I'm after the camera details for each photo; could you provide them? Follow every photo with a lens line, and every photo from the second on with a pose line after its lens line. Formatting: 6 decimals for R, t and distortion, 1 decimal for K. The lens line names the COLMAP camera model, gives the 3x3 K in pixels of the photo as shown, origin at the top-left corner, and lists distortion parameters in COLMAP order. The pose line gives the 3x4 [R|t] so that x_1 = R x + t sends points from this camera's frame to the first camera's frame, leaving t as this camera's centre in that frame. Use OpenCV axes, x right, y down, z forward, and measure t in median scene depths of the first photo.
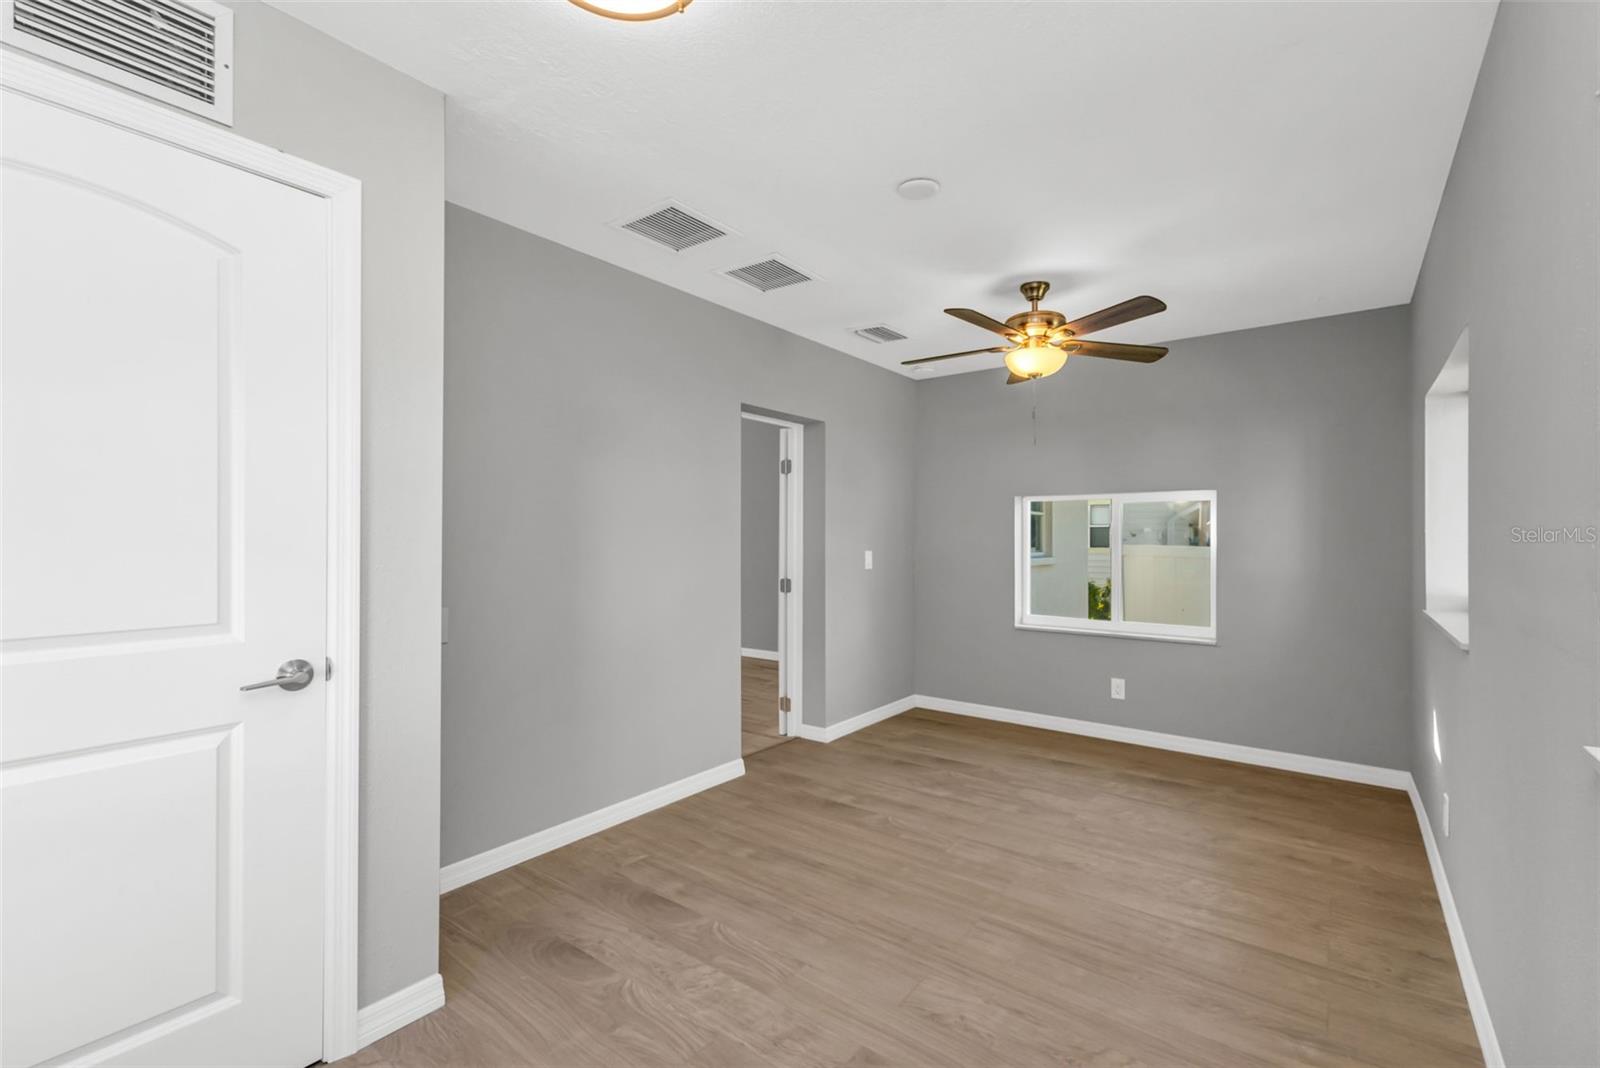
lens RADIAL K [[706.3, 0, 802.1], [0, 706.3, 535.3], [0, 0, 1]] dist [0.014492, -0.000165]
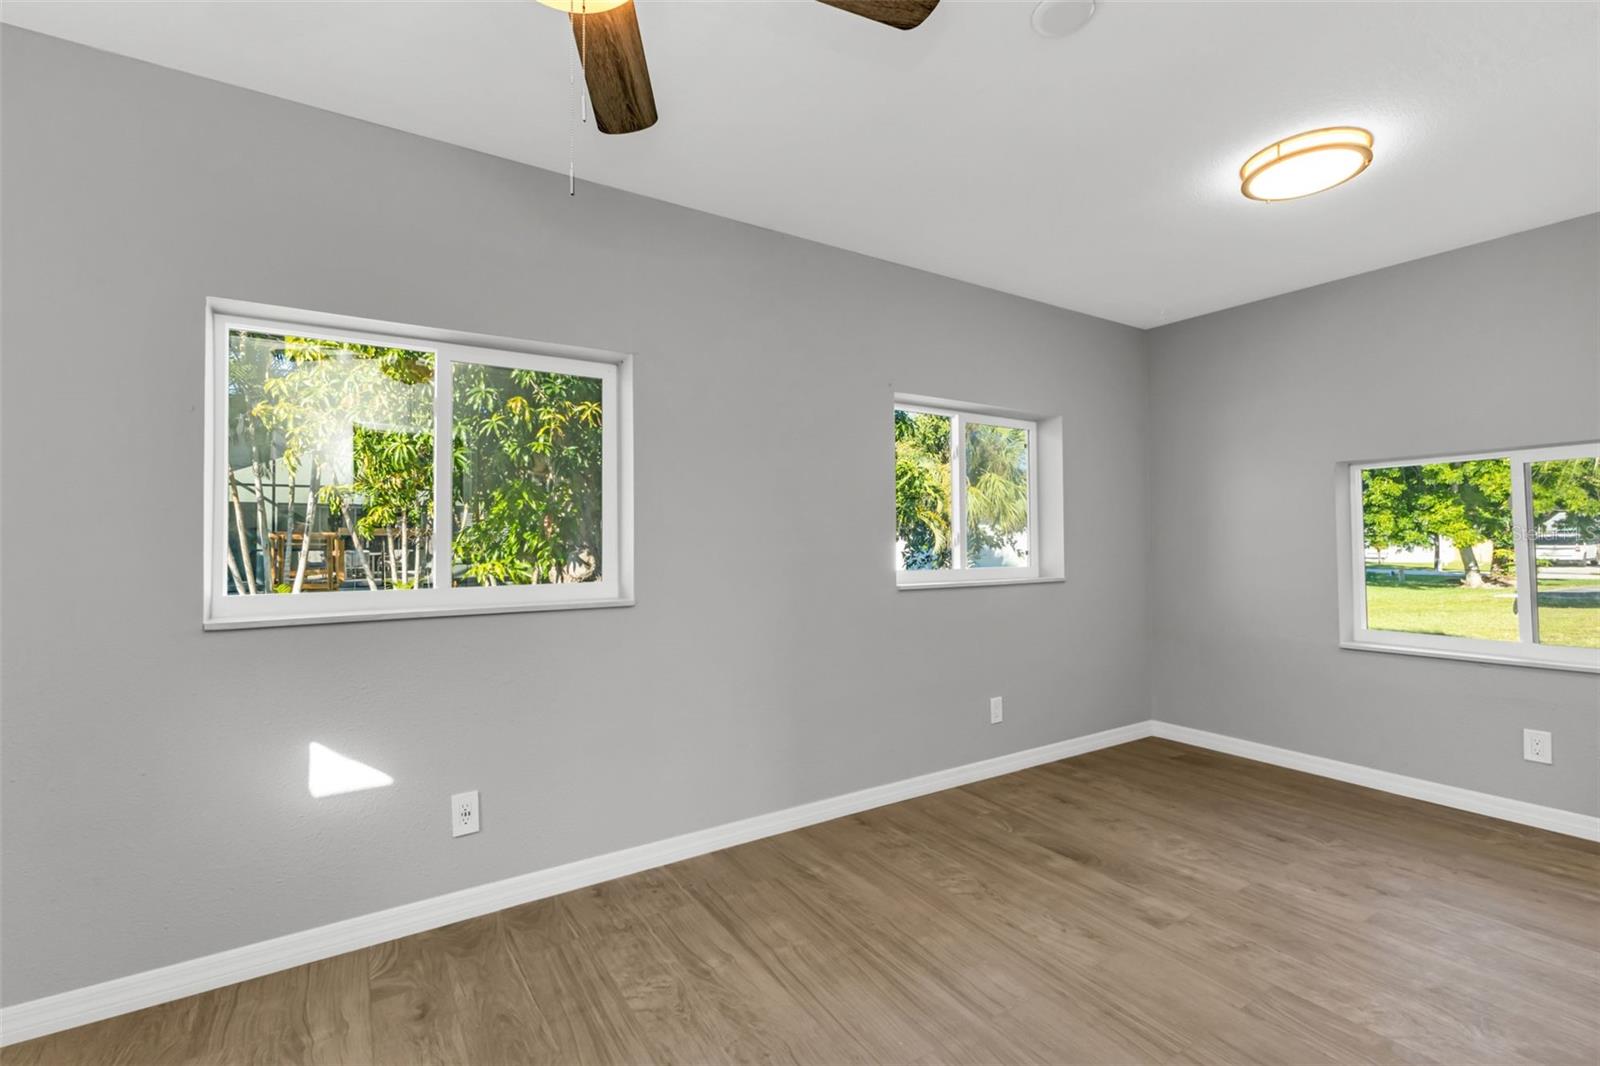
lens RADIAL K [[706.3, 0, 798.7], [0, 706.3, 532.2], [0, 0, 1]] dist [0.014492, -0.000165]
pose [[-0.938587, 0.007320, 0.344965, 0.206313], [0.002351, 0.999887, -0.014818, 0.046659], [-0.345035, -0.013097, -0.938499, 2.031973]]
